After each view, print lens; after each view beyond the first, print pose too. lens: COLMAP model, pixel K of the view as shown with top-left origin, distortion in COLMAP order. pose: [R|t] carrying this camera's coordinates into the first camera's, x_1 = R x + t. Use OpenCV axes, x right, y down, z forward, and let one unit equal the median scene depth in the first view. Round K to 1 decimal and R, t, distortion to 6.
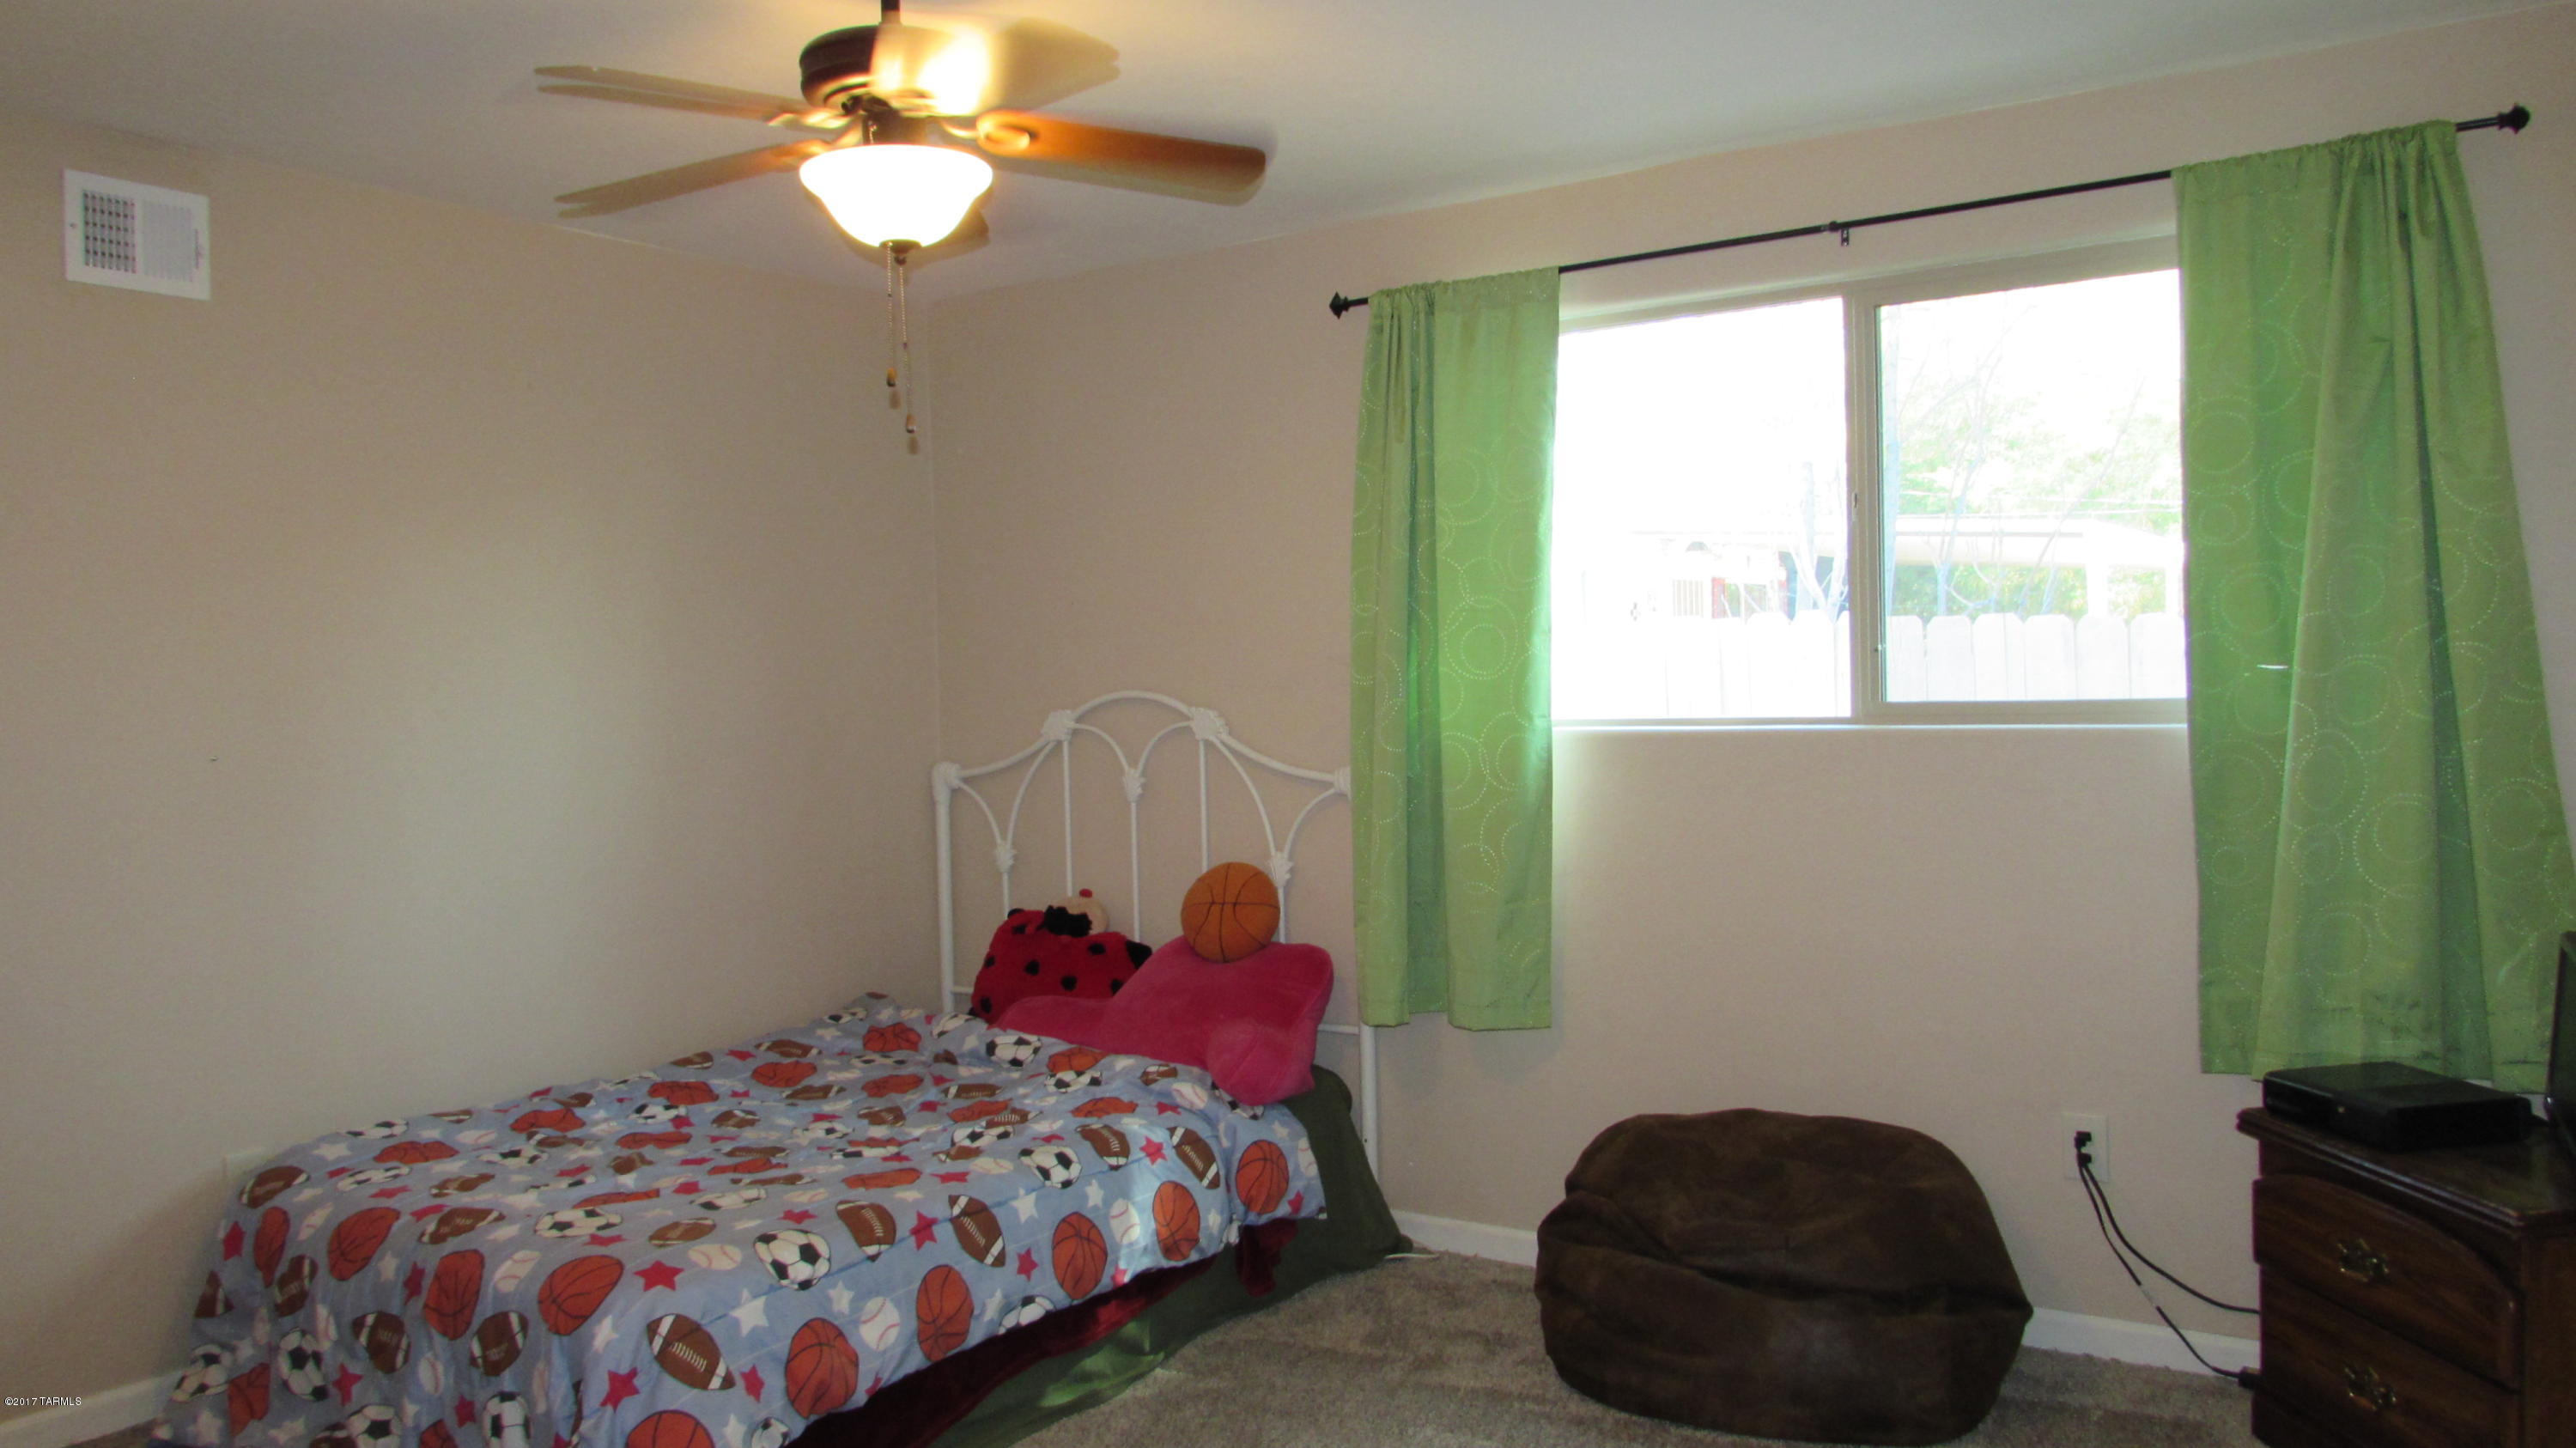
lens RADIAL K [[1849.3, 0, 1280.3], [0, 1849.3, 737.6], [0, 0, 1]] dist [-0.022490, 0.002560]
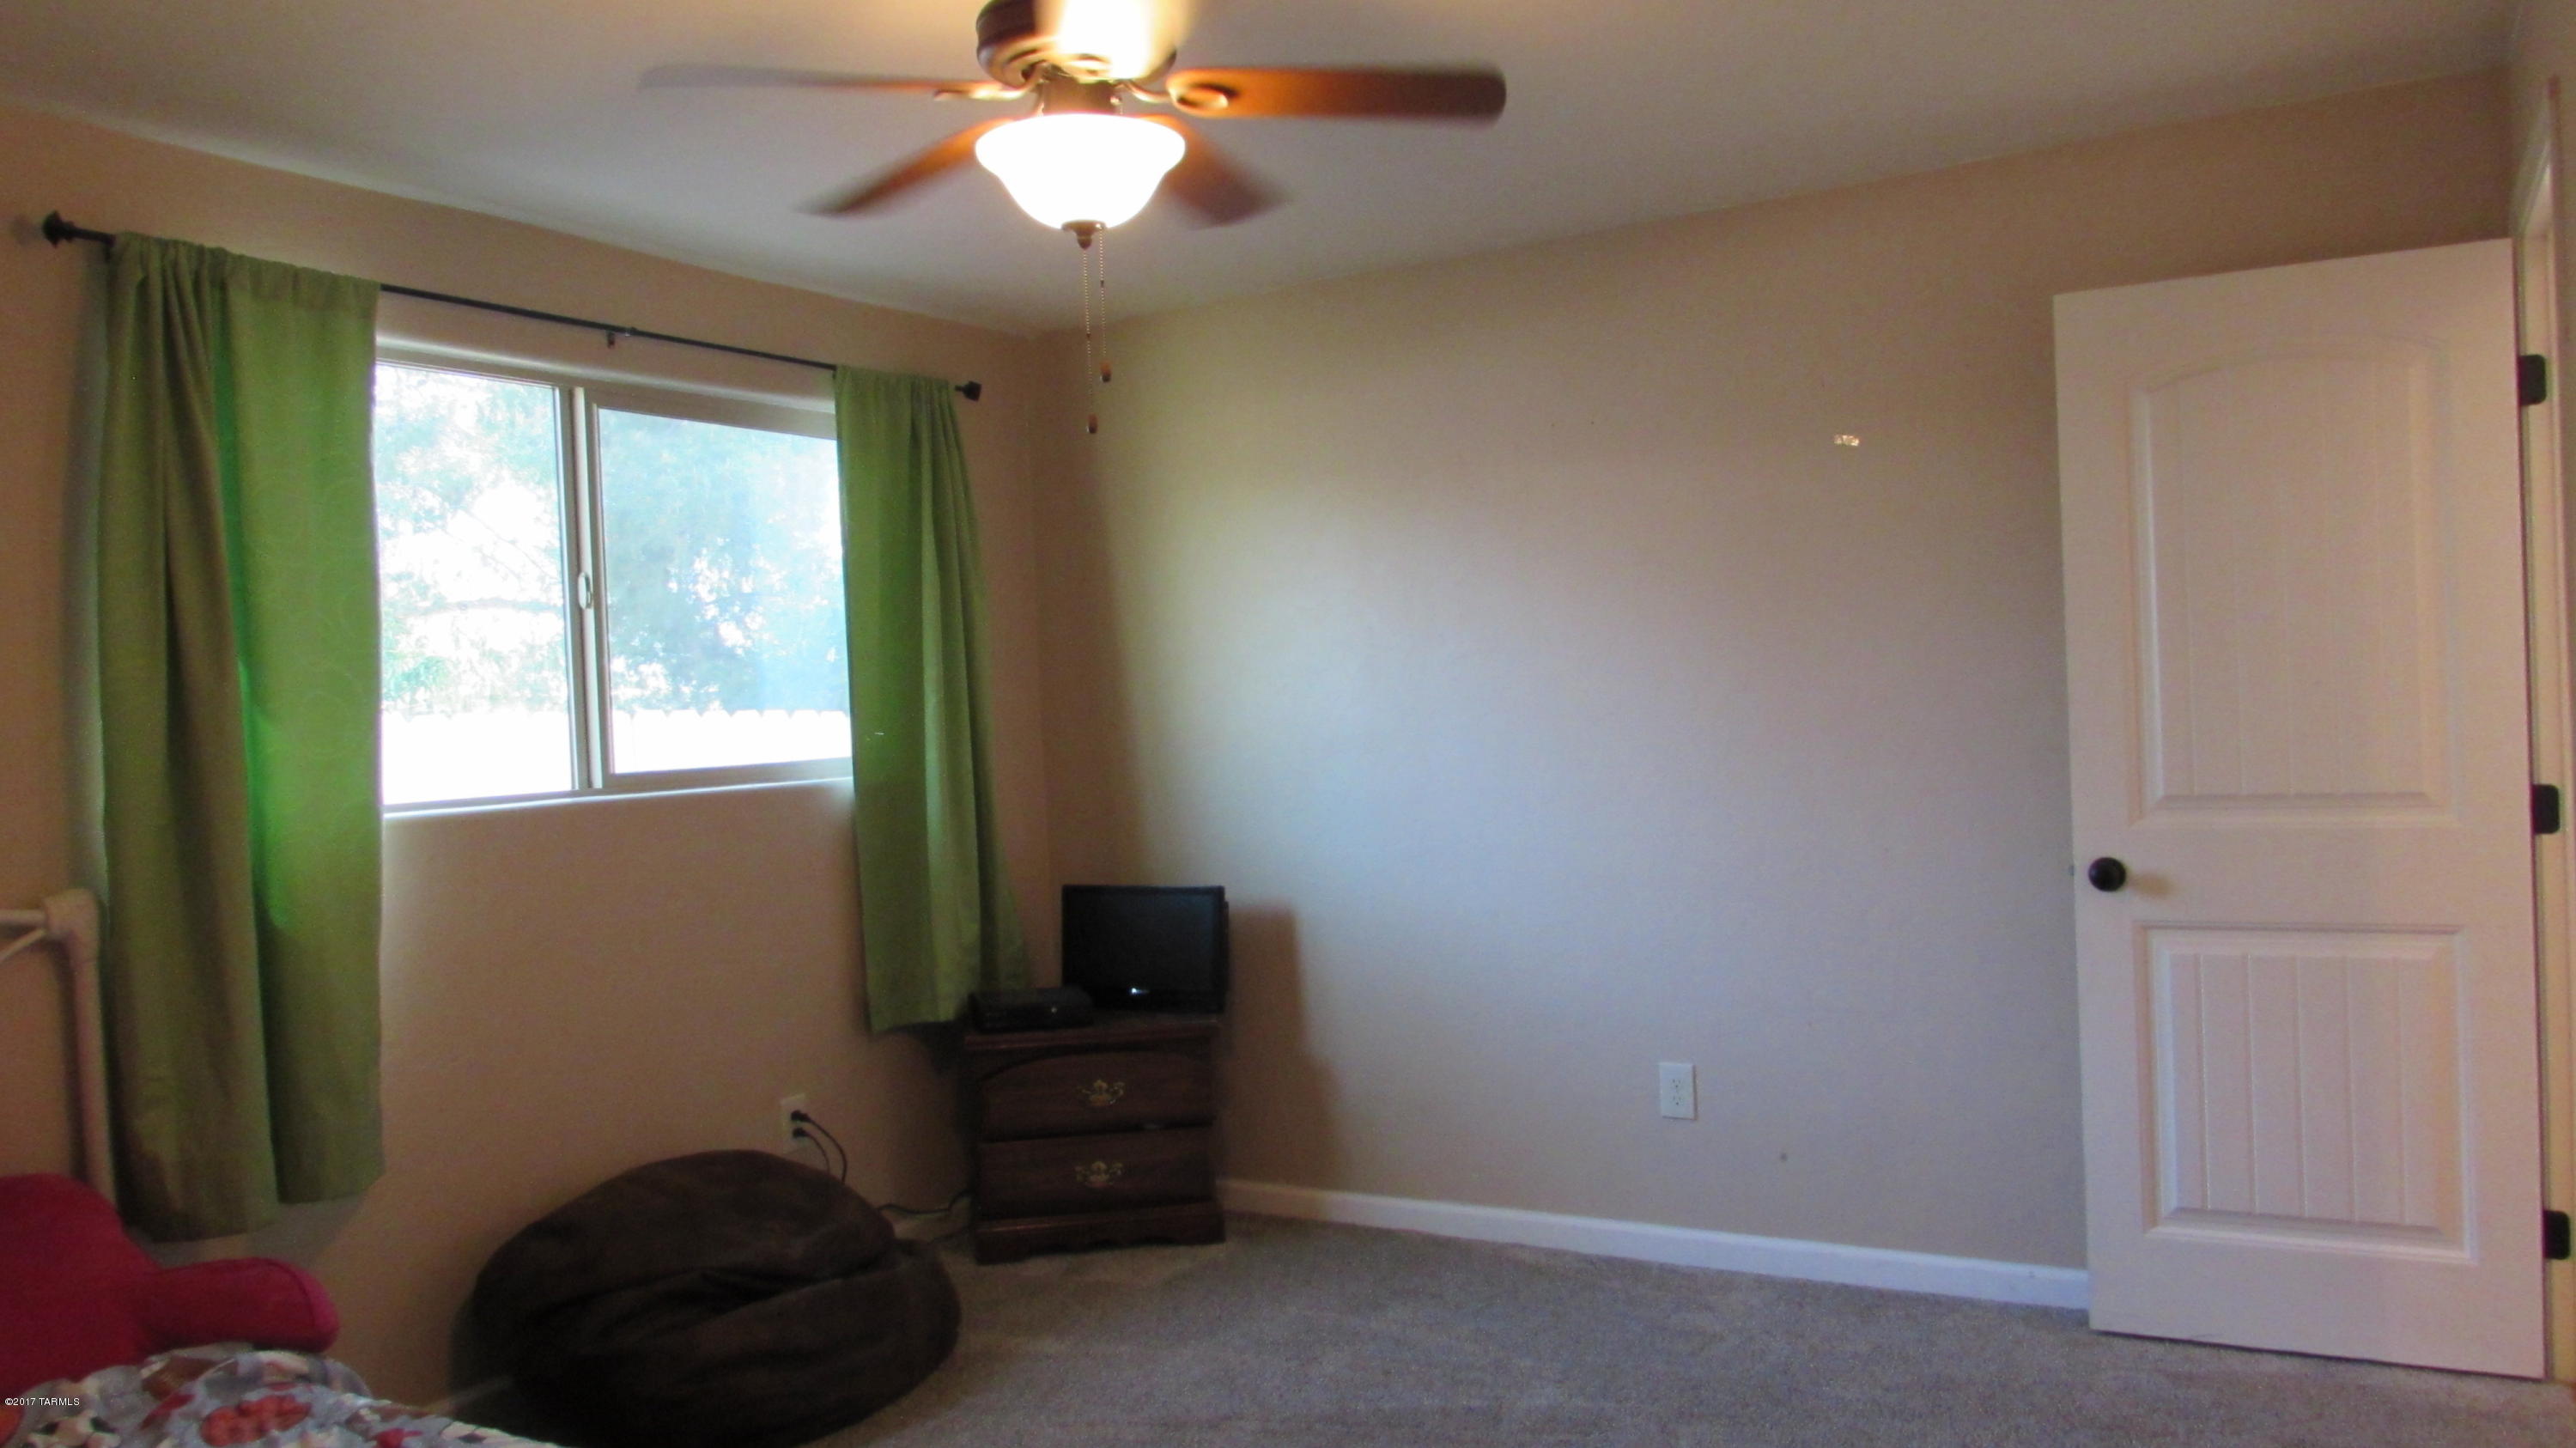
lens RADIAL K [[1849.3, 0, 1280.3], [0, 1849.3, 737.6], [0, 0, 1]] dist [-0.022490, 0.002560]
pose [[-0.076896, -0.010554, 0.996983, -0.771240], [0.060743, 0.998037, 0.015250, -0.033398], [-0.995187, 0.061732, -0.076104, 0.692795]]
